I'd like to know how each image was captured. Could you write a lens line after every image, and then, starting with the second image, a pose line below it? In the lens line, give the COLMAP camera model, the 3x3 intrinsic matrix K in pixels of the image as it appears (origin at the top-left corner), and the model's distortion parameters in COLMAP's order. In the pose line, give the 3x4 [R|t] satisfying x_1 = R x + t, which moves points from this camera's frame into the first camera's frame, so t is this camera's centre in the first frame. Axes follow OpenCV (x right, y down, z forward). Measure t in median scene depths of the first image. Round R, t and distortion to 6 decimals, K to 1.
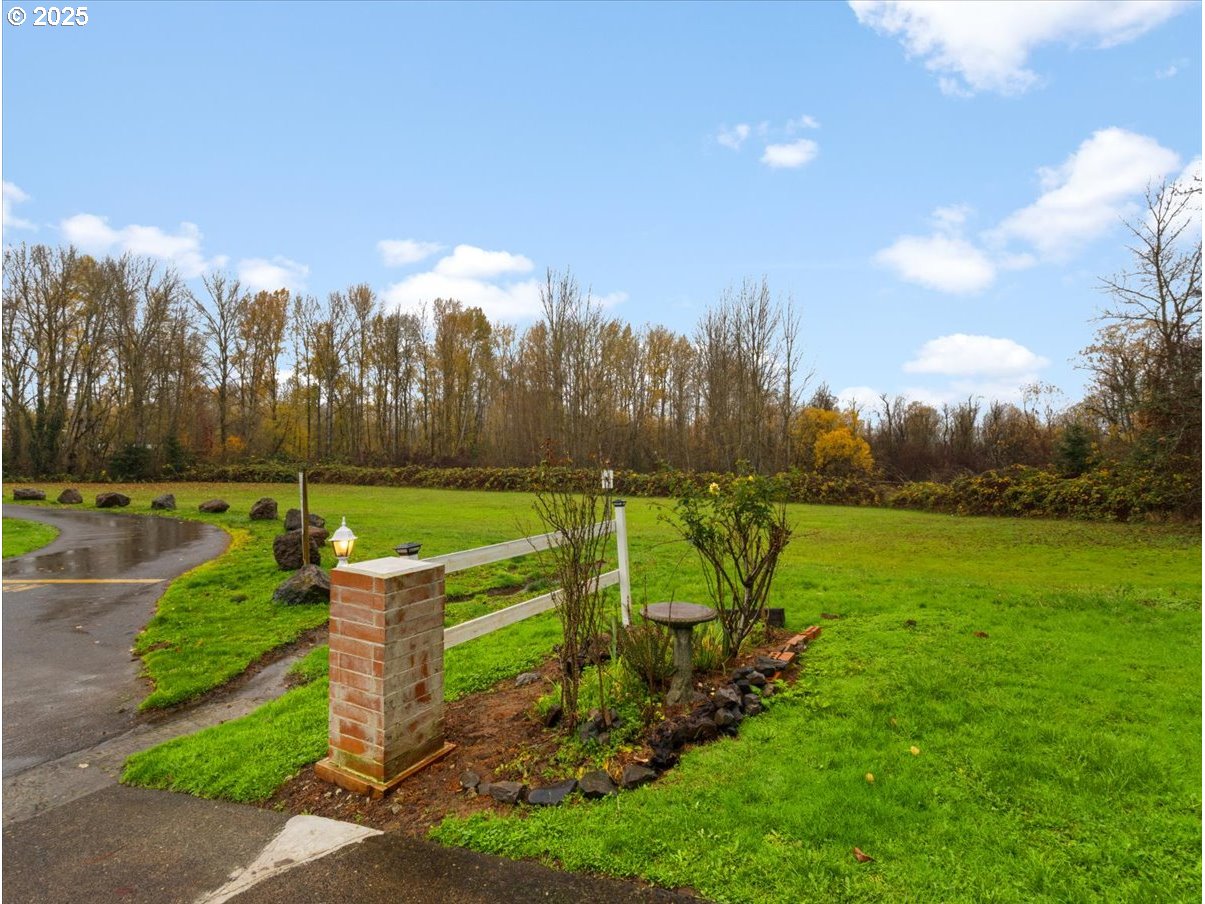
lens RADIAL K [[633.8, 0, 605.7], [0, 633.8, 449.3], [0, 0, 1]] dist [0.004964, 0.002545]
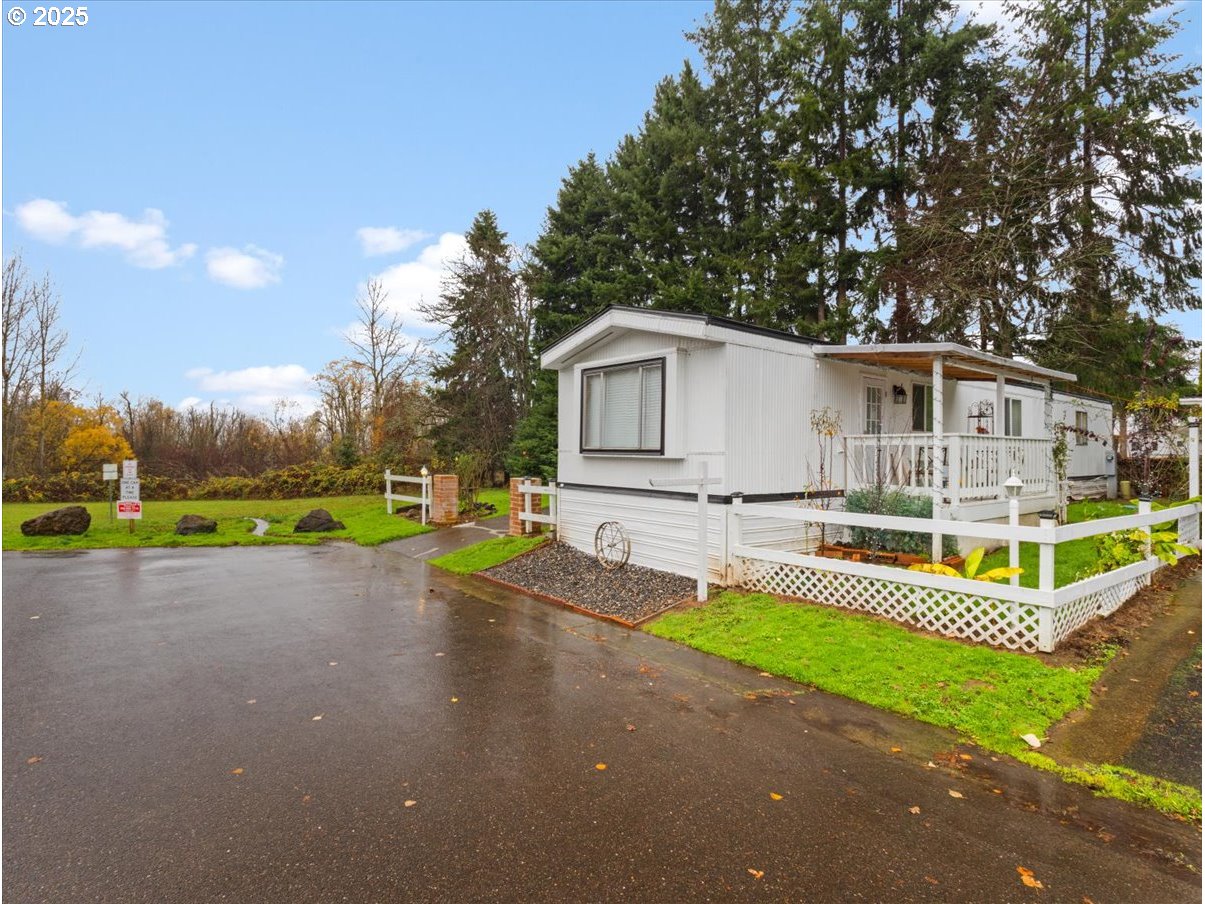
lens RADIAL K [[633.8, 0, 600.5], [0, 633.8, 454.6], [0, 0, 1]] dist [0.004964, 0.002545]
pose [[0.412211, 0.004343, 0.911078, -0.294320], [-0.010105, 0.999949, -0.000195, 0.002334], [-0.911033, -0.009126, 0.412234, -0.131358]]
